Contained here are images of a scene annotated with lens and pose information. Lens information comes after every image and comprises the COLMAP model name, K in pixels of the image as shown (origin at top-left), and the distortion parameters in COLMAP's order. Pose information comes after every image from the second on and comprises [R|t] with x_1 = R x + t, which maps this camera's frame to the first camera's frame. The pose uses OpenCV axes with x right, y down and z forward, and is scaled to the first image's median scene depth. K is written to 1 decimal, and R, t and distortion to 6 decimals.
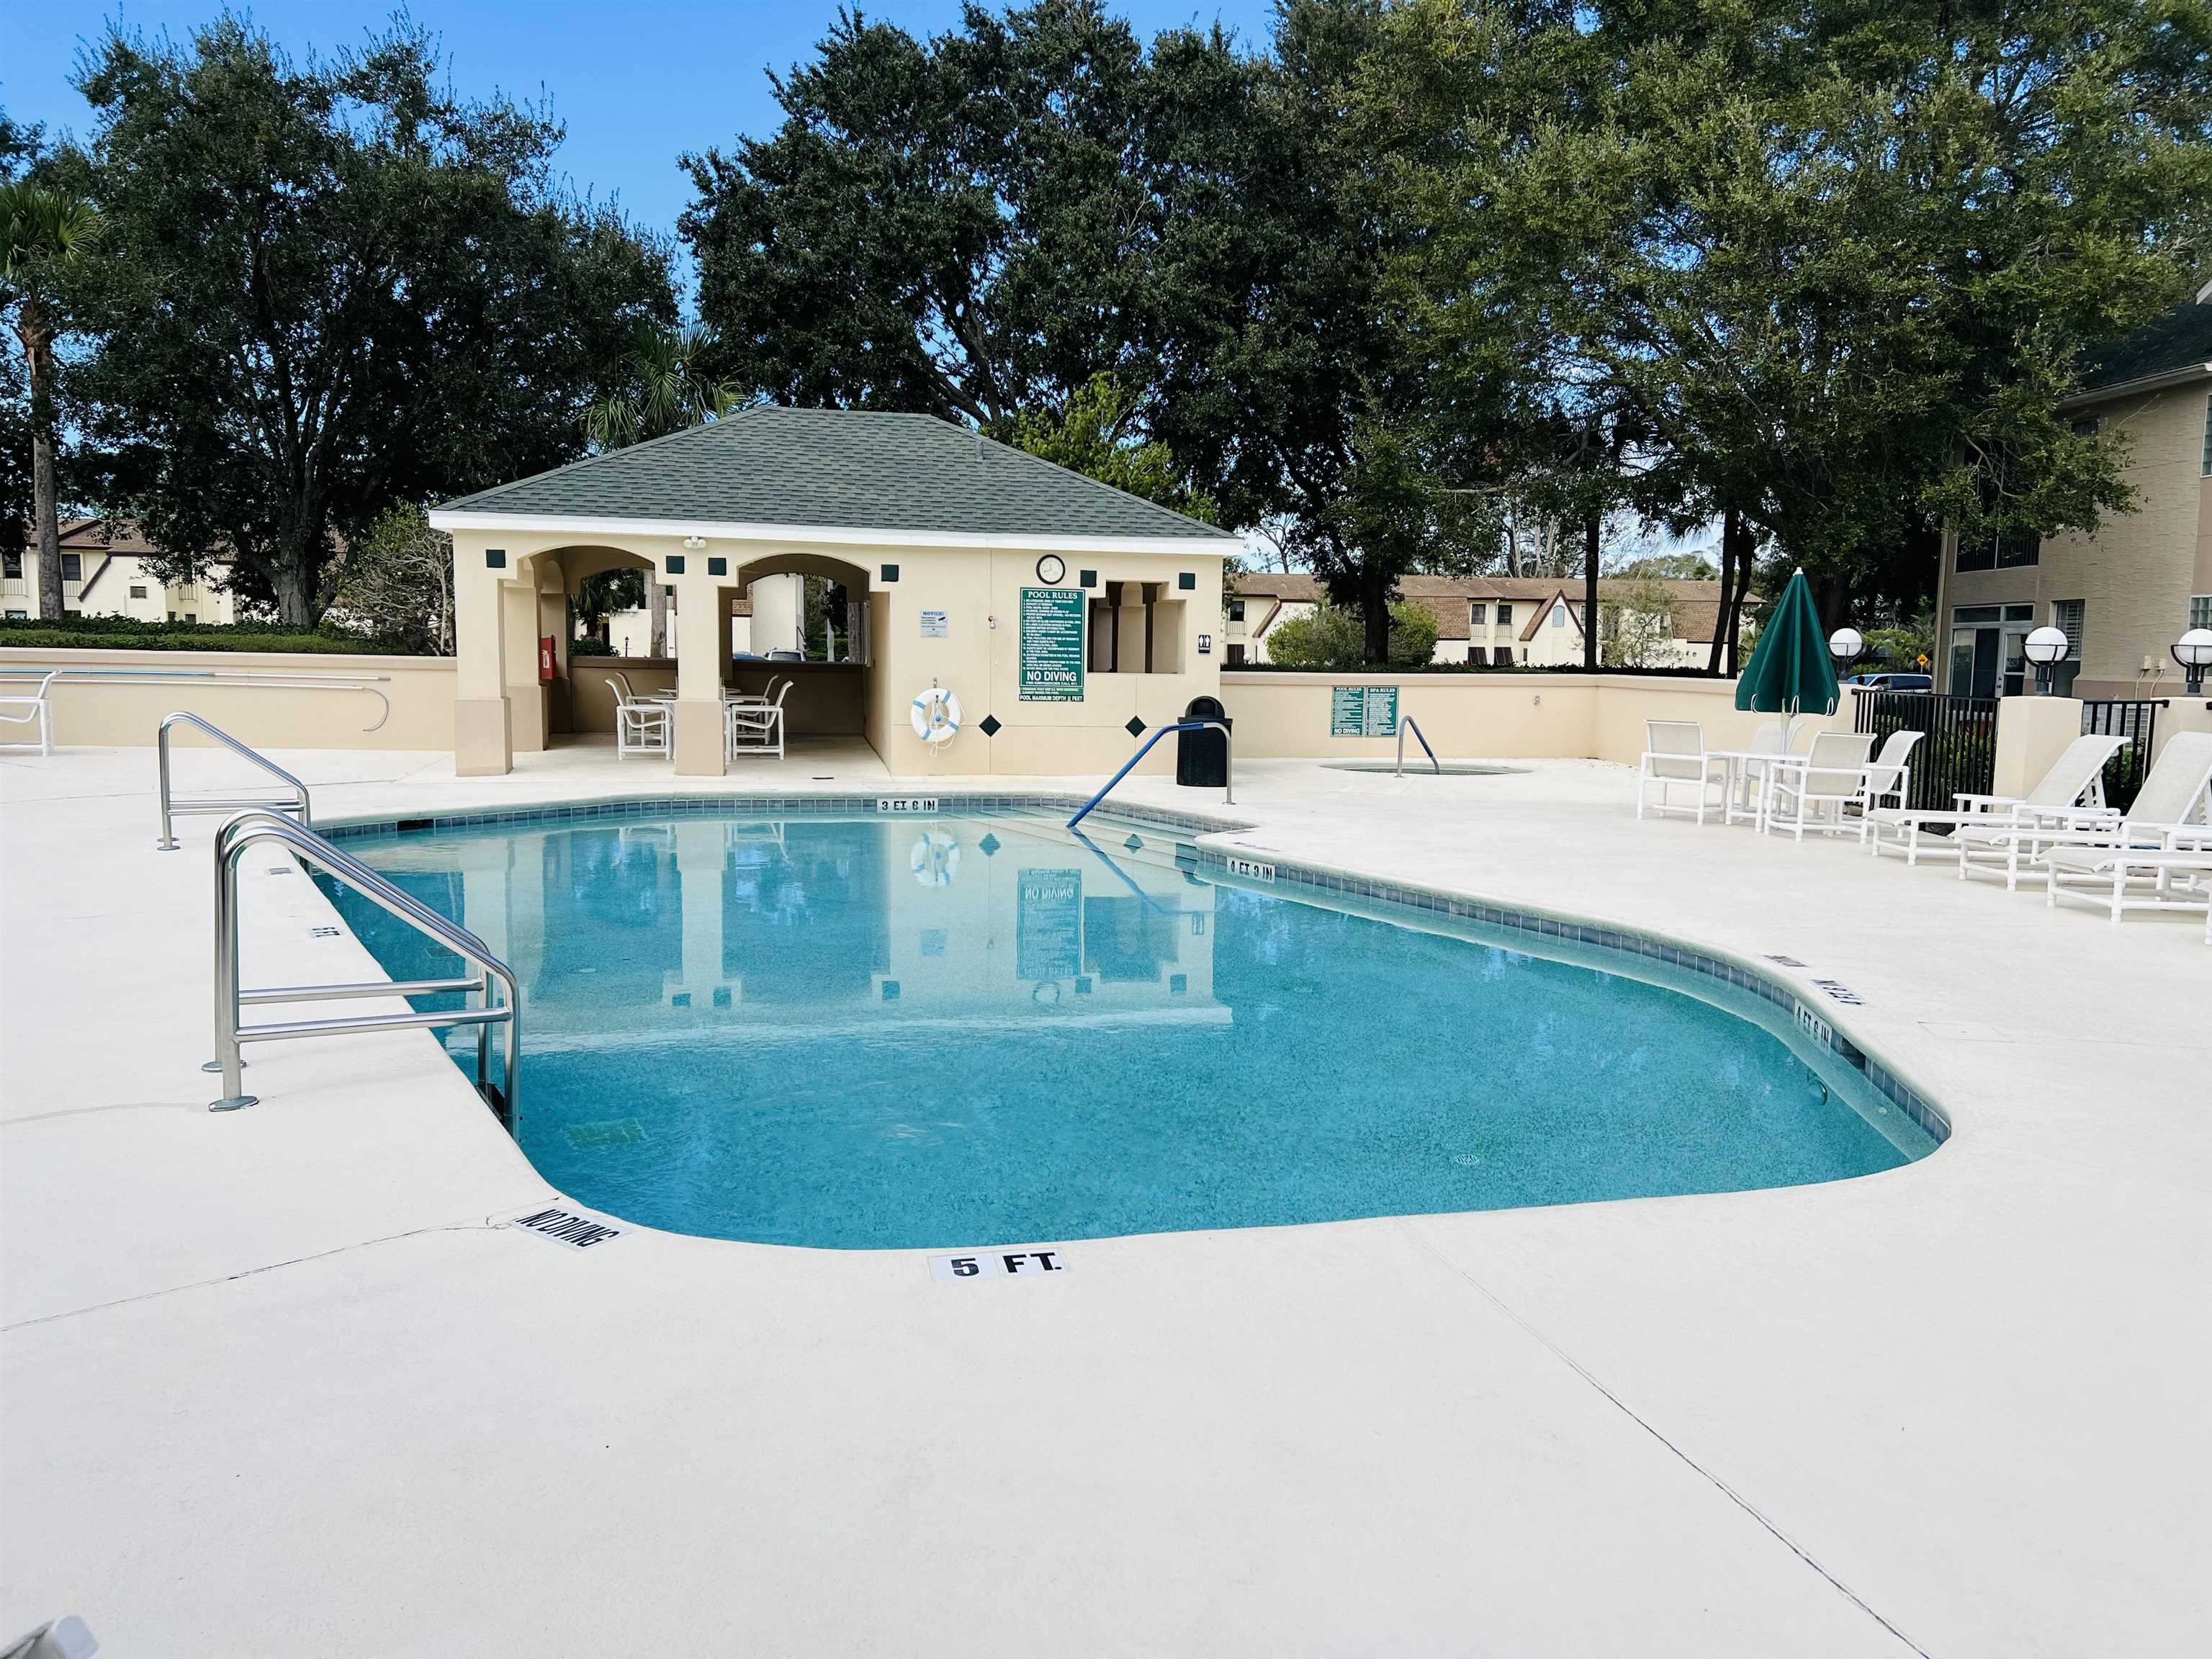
lens RADIAL K [[1645.8, 0, 1160.4], [0, 1645.8, 877.4], [0, 0, 1]] dist [0.062824, -0.059911]
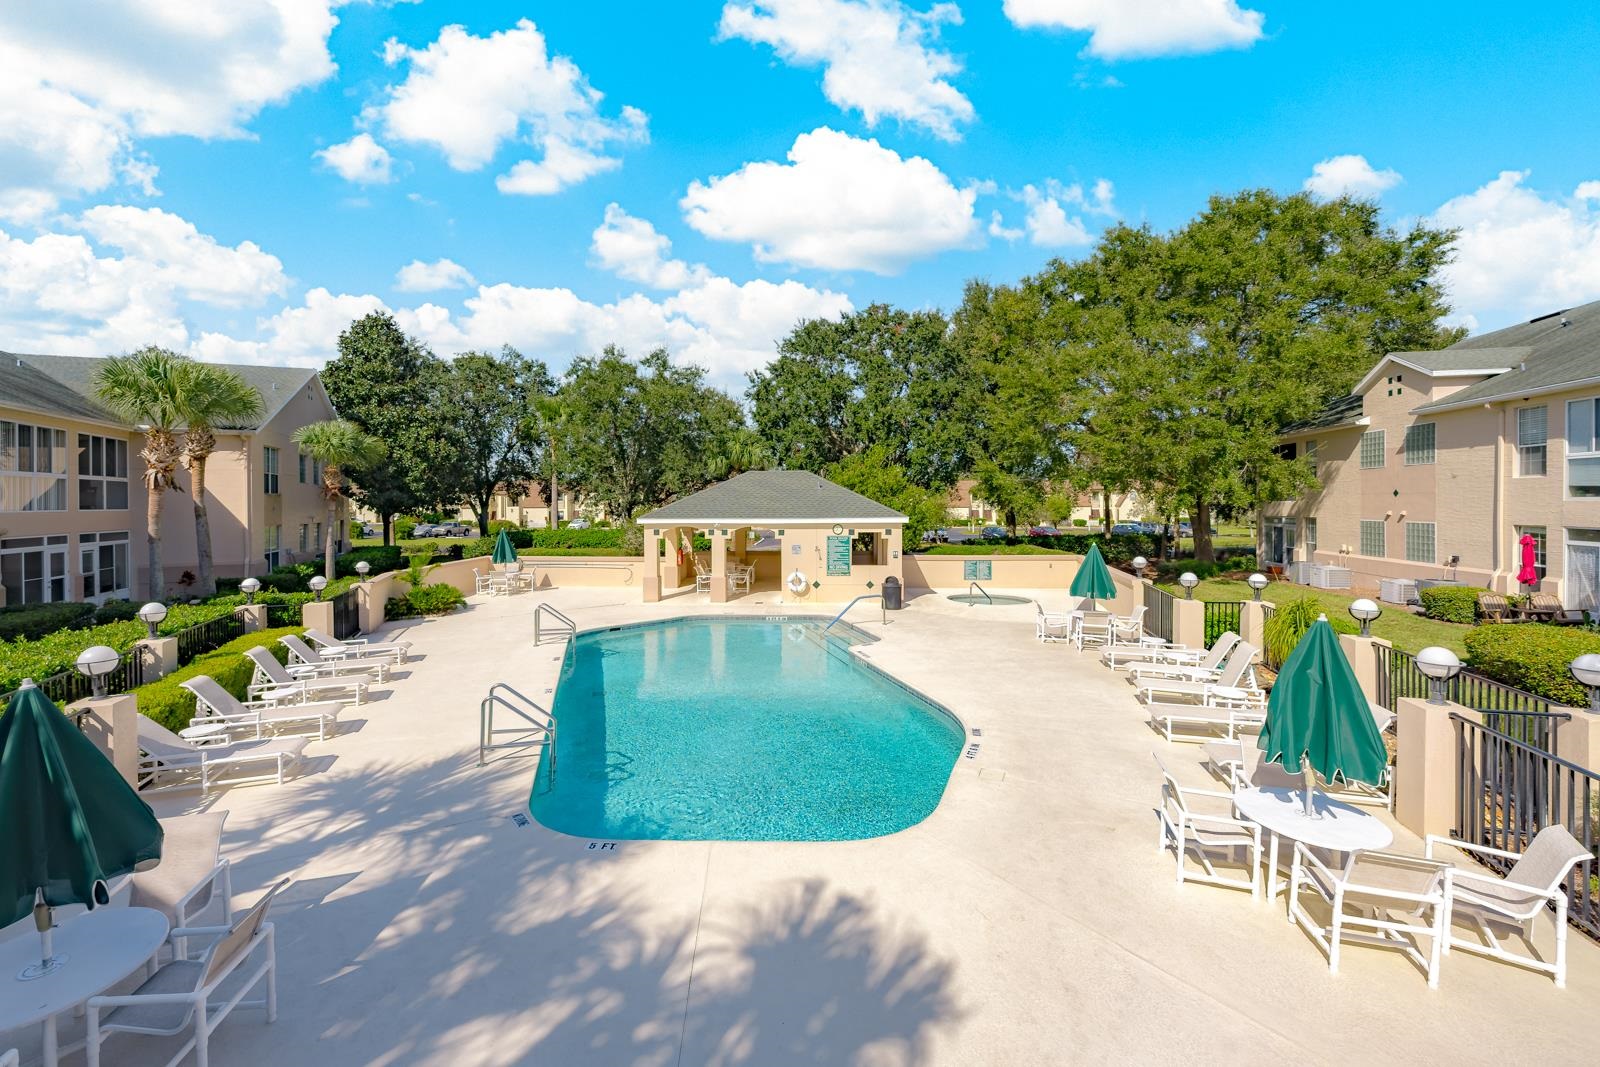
lens RADIAL K [[659.8, 0, 783.4], [0, 659.8, 524.9], [0, 0, 1]] dist [-0.002902, -0.000188]
pose [[0.959649, -0.010885, -0.280991, 0.135363], [-0.018457, 0.994657, -0.101567, -0.066415], [0.280596, 0.102655, 0.954321, -0.084625]]
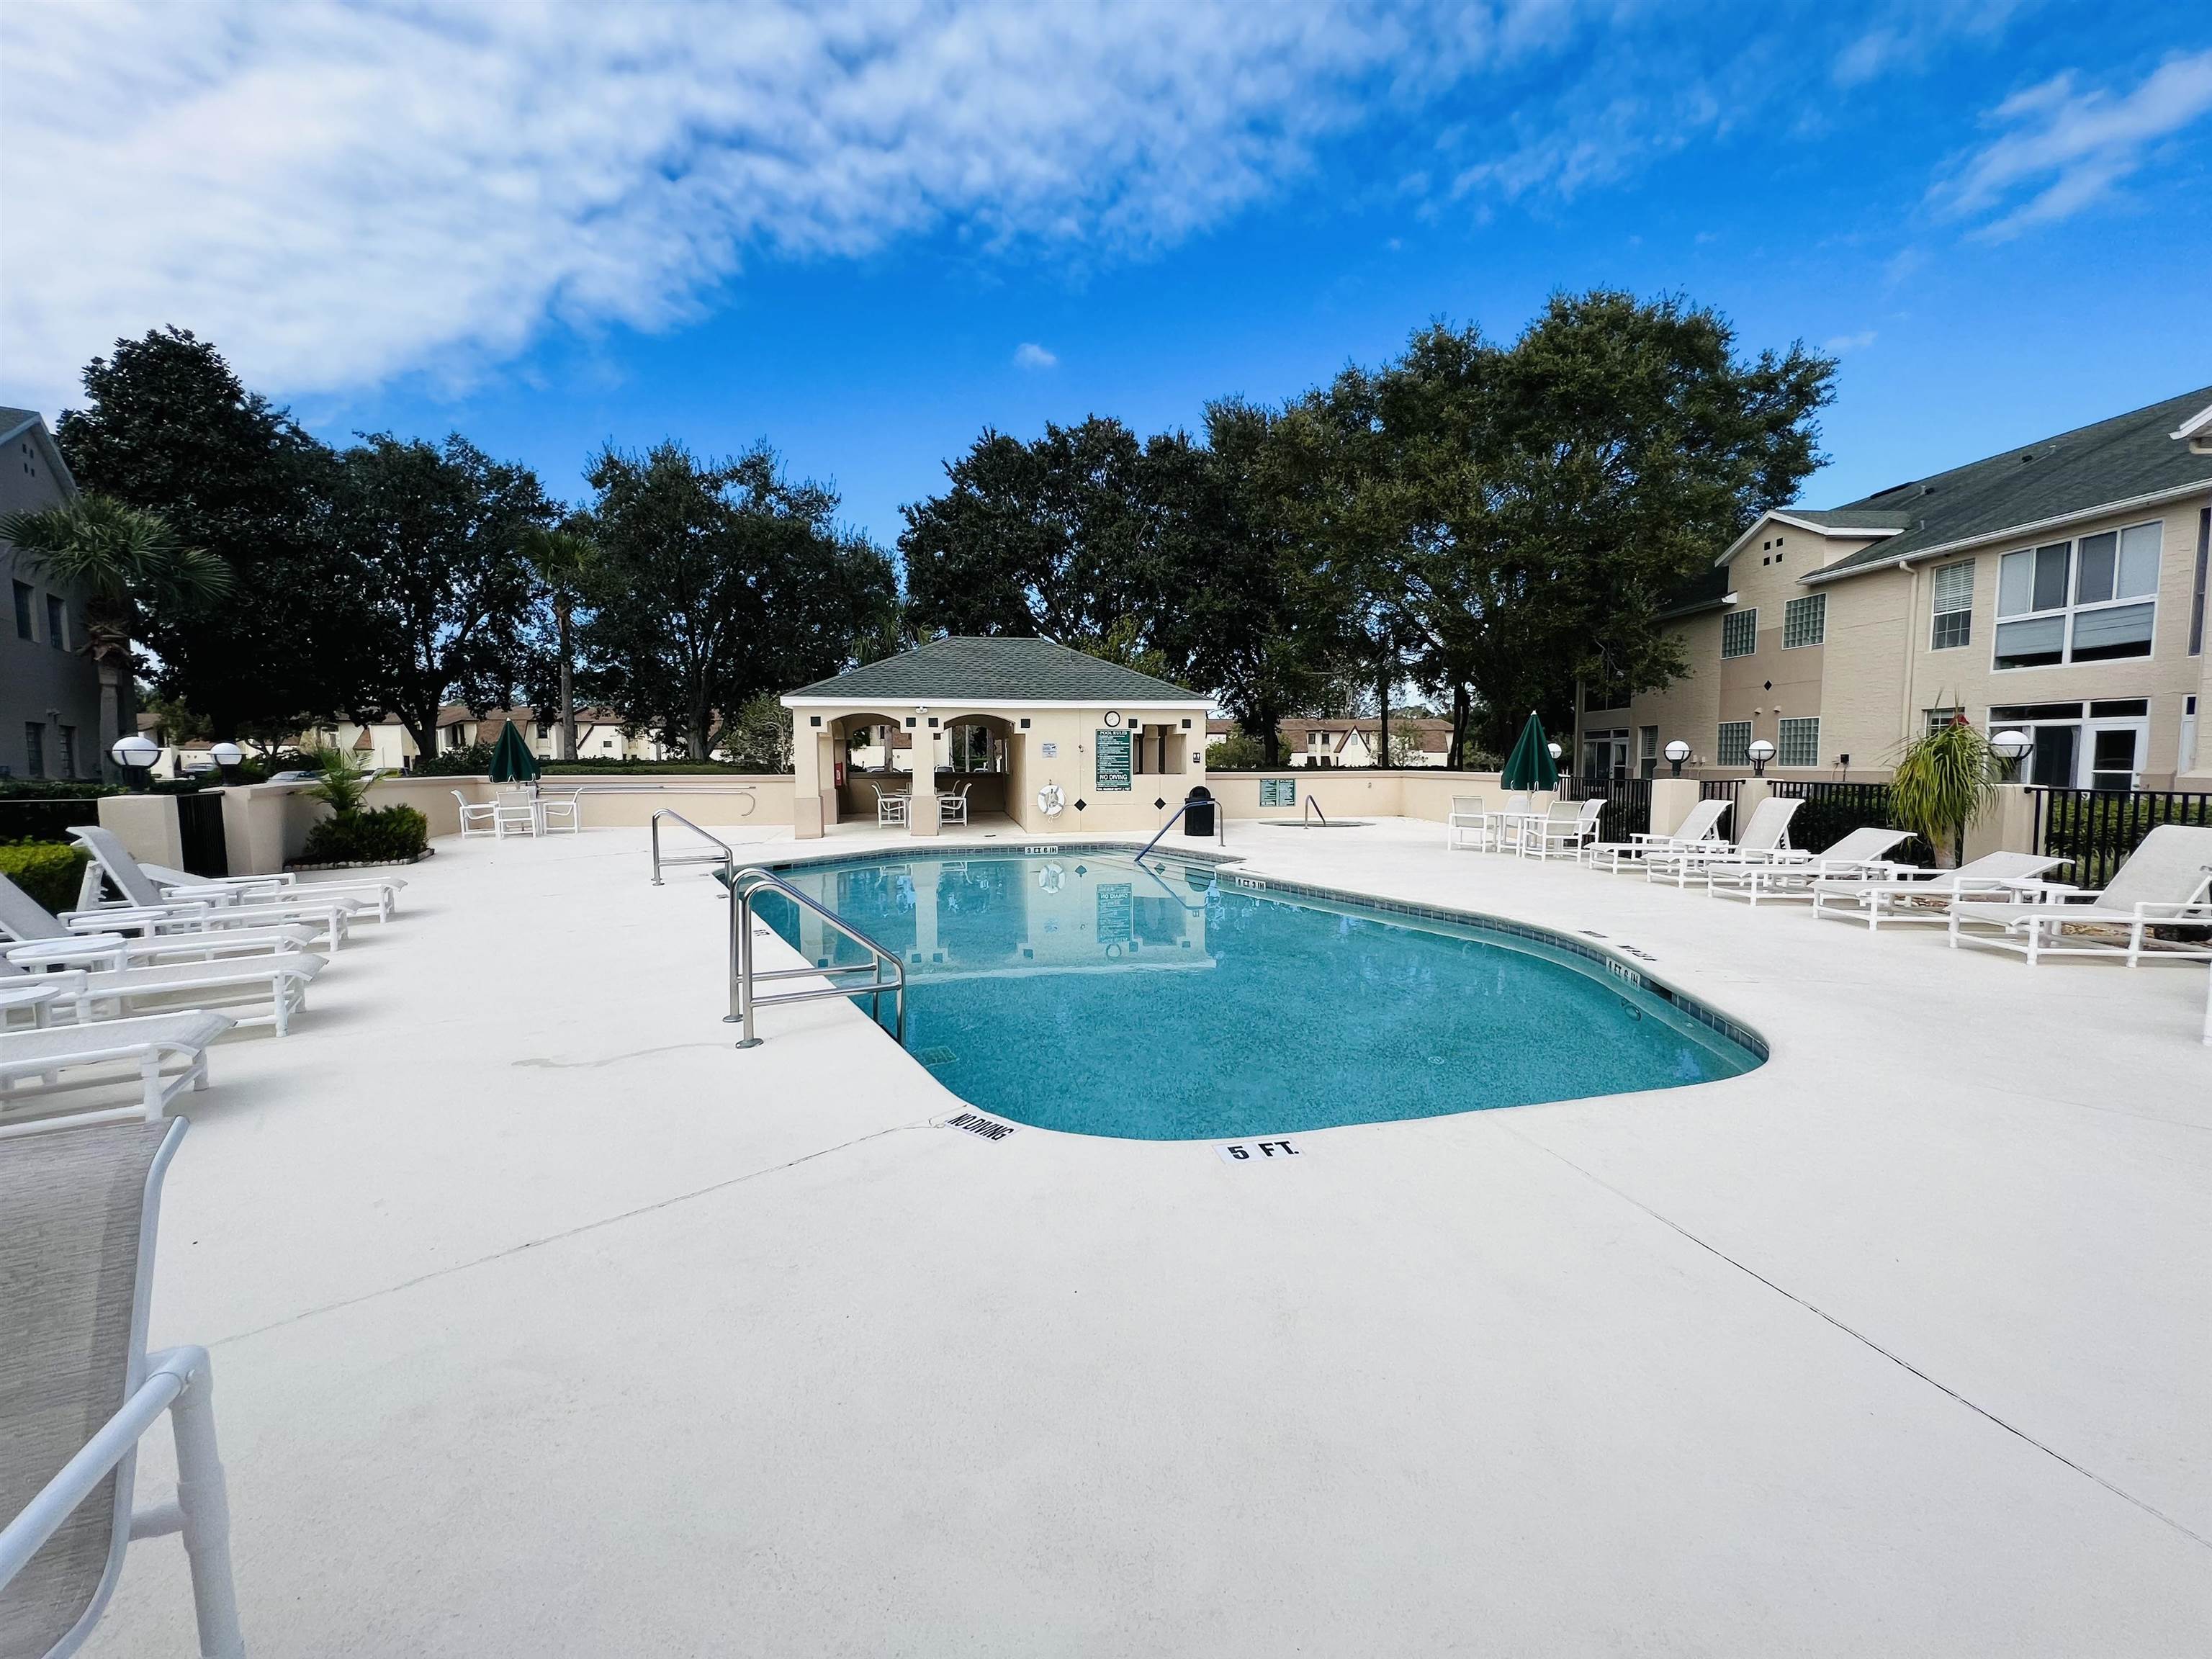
lens RADIAL K [[884.3, 0, 1124.5], [0, 884.3, 849.7], [0, 0, 1]] dist [0.001449, -0.000019]
pose [[0.999719, -0.019406, -0.013621, -0.035985], [0.018880, 0.999110, -0.037721, -0.004454], [0.014341, 0.037453, 0.999195, 0.022920]]
